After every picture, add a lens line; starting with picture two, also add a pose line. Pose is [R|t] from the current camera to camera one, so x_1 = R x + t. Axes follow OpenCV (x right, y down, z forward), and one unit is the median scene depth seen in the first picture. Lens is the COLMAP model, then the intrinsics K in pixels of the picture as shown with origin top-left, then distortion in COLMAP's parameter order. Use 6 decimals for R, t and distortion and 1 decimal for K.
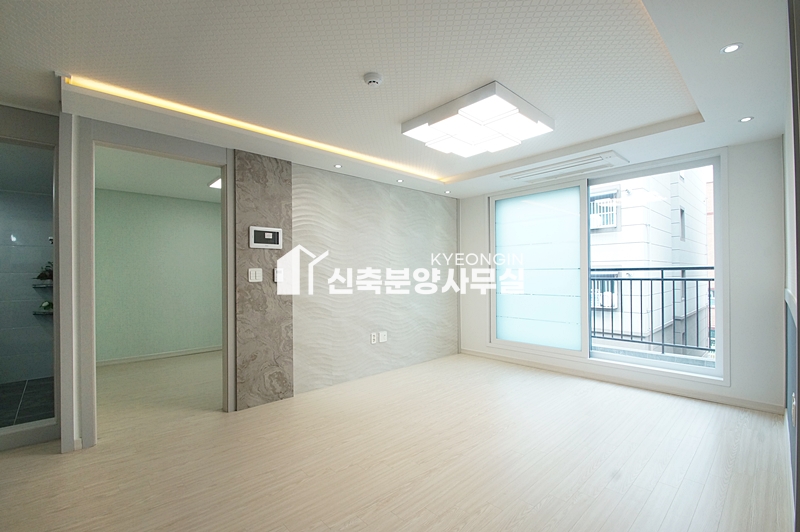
lens RADIAL K [[352.8, 0, 395.9], [0, 352.8, 271.1], [0, 0, 1]] dist [-0.005704, -0.006866]
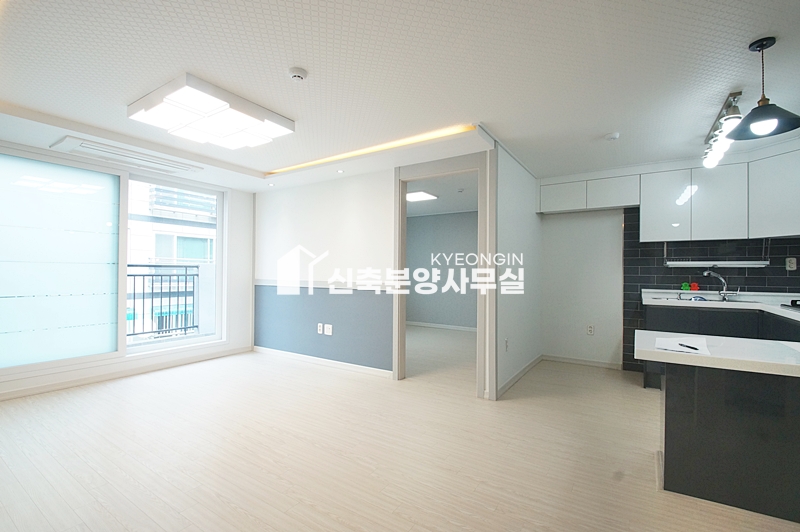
lens RADIAL K [[352.8, 0, 406.0], [0, 352.8, 270.3], [0, 0, 1]] dist [-0.005704, -0.006866]
pose [[-0.260238, 0.011914, 0.965471, -0.712698], [-0.012630, 0.999796, -0.015742, 0.017910], [-0.965462, -0.016290, -0.260035, 0.610691]]
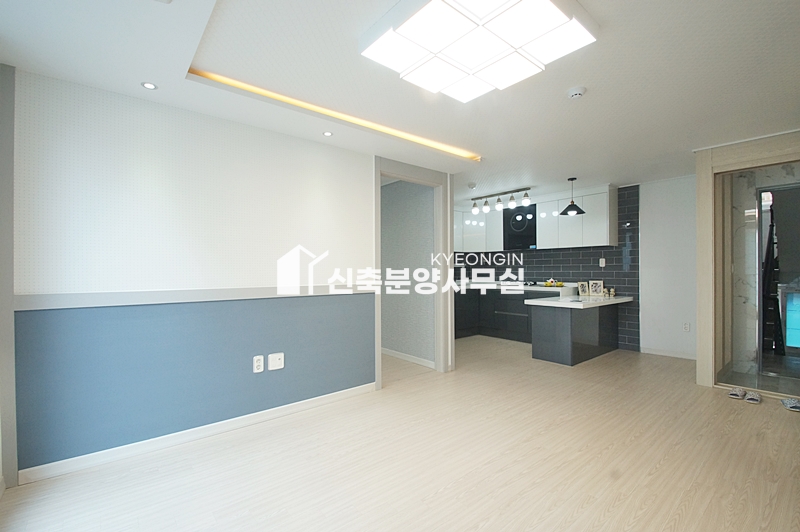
lens RADIAL K [[352.8, 0, 388.6], [0, 352.8, 270.1], [0, 0, 1]] dist [-0.005704, -0.006866]
pose [[-0.996952, 0.013560, 0.076833, 0.287992], [0.013142, 0.999896, -0.005943, 0.008695], [-0.076905, -0.004915, -0.997026, 1.378414]]
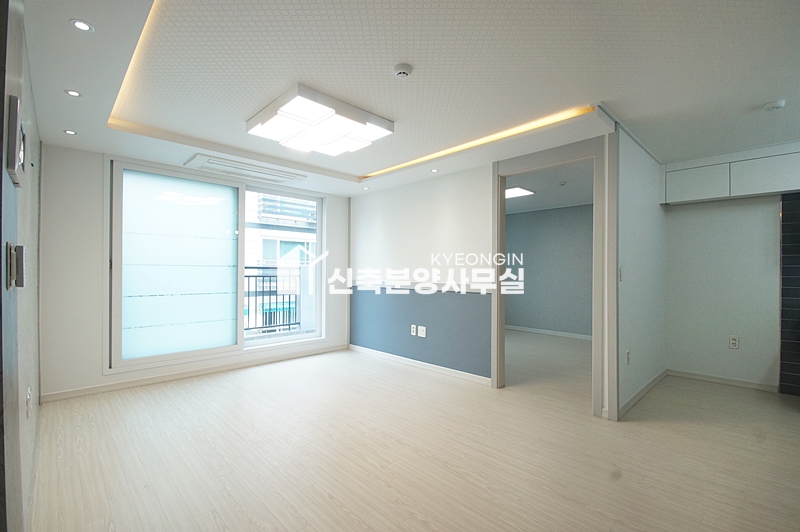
lens RADIAL K [[352.8, 0, 406.7], [0, 352.8, 268.4], [0, 0, 1]] dist [-0.005704, -0.006866]
pose [[-0.036616, 0.019068, 0.999147, -0.665375], [-0.013456, 0.999718, -0.019572, 0.016314], [-0.999239, -0.014161, -0.036349, 0.651685]]
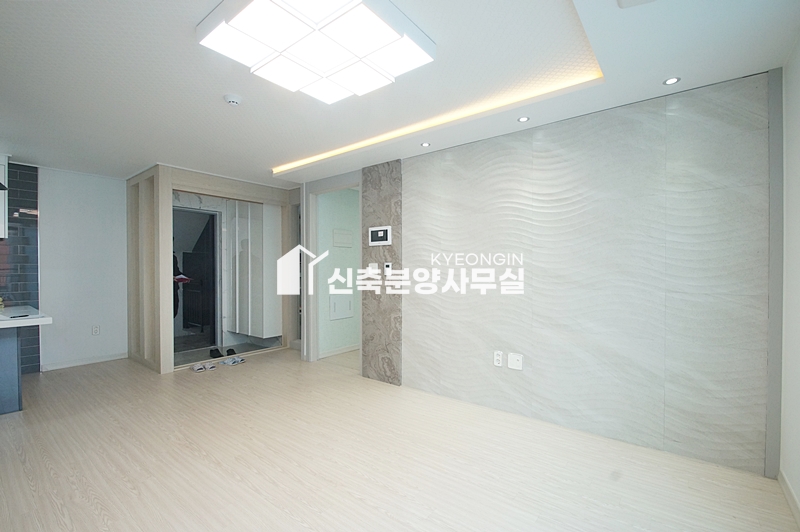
lens RADIAL K [[352.8, 0, 406.6], [0, 352.8, 272.4], [0, 0, 1]] dist [-0.005704, -0.006866]
pose [[0.173846, 0.016386, -0.984637, 0.747013], [0.007510, 0.999810, 0.017964, 0.002379], [0.984744, -0.010518, 0.173690, 0.864008]]
